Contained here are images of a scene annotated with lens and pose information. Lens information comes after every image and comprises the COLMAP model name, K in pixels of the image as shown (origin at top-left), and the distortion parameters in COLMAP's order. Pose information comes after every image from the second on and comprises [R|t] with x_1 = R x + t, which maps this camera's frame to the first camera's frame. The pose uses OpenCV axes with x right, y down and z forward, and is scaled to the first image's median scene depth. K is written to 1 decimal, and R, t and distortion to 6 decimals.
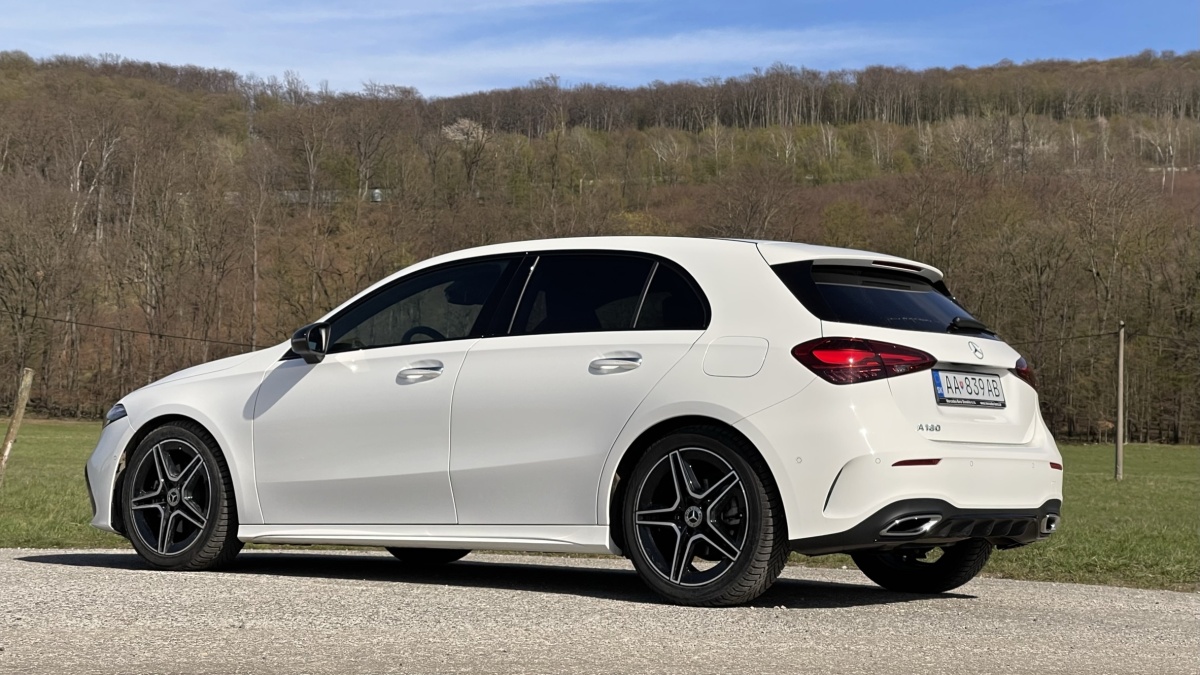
lens RADIAL K [[2187.1, 0, 597.2], [0, 2187.1, 435.3], [0, 0, 1]] dist [0.175423, 0.000000]
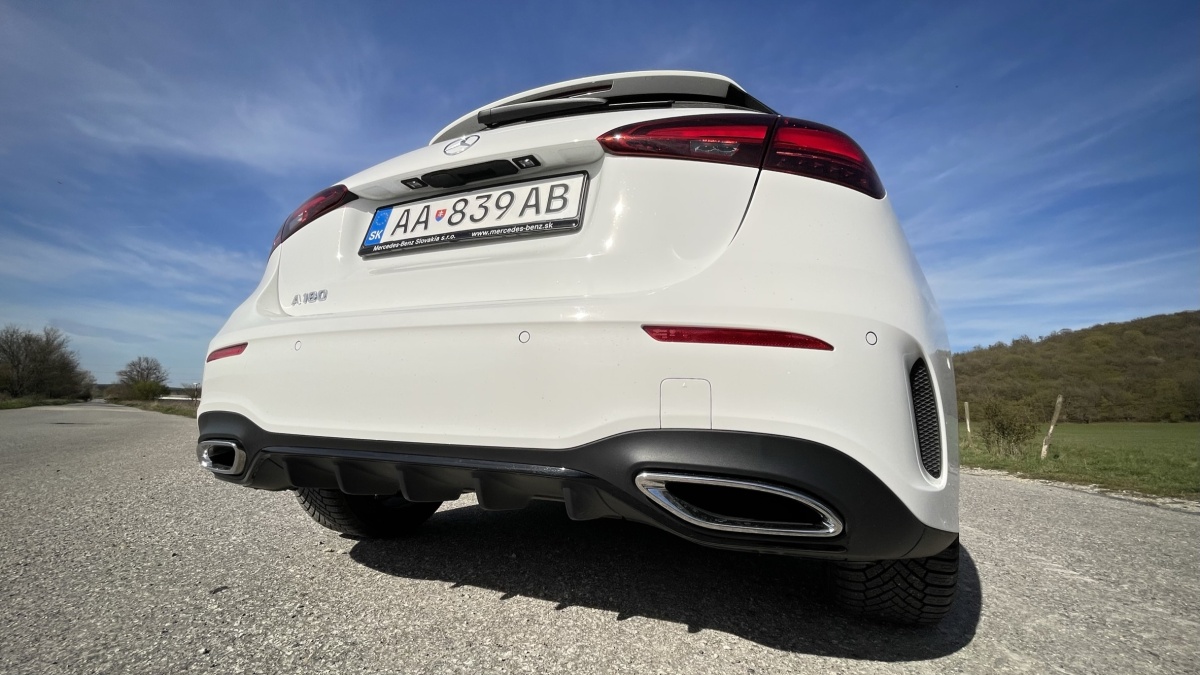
lens RADIAL K [[485.4, 0, 598.9], [0, 485.4, 337.9], [0, 0, 1]] dist [-0.001739, 0.000738]
pose [[0.279253, -0.170160, -0.945020, 0.279321], [-0.013524, 0.983379, -0.181063, 0.028854], [0.960122, 0.063343, 0.272310, 0.974274]]
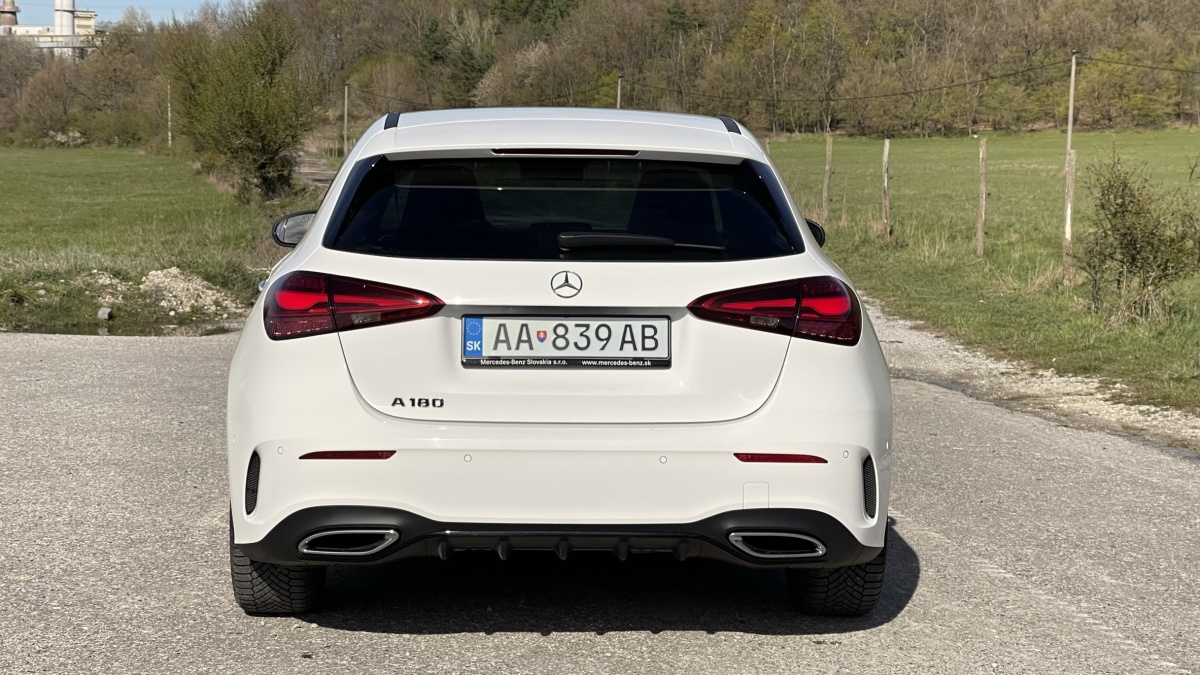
lens RADIAL K [[2187.1, 0, 604.4], [0, 2187.1, 376.9], [0, 0, 1]] dist [0.175423, 0.000000]
pose [[0.641765, 0.064294, -0.764202, 0.672404], [0.010598, 0.995641, 0.092665, -0.070346], [0.766828, -0.067568, 0.638286, 0.563934]]
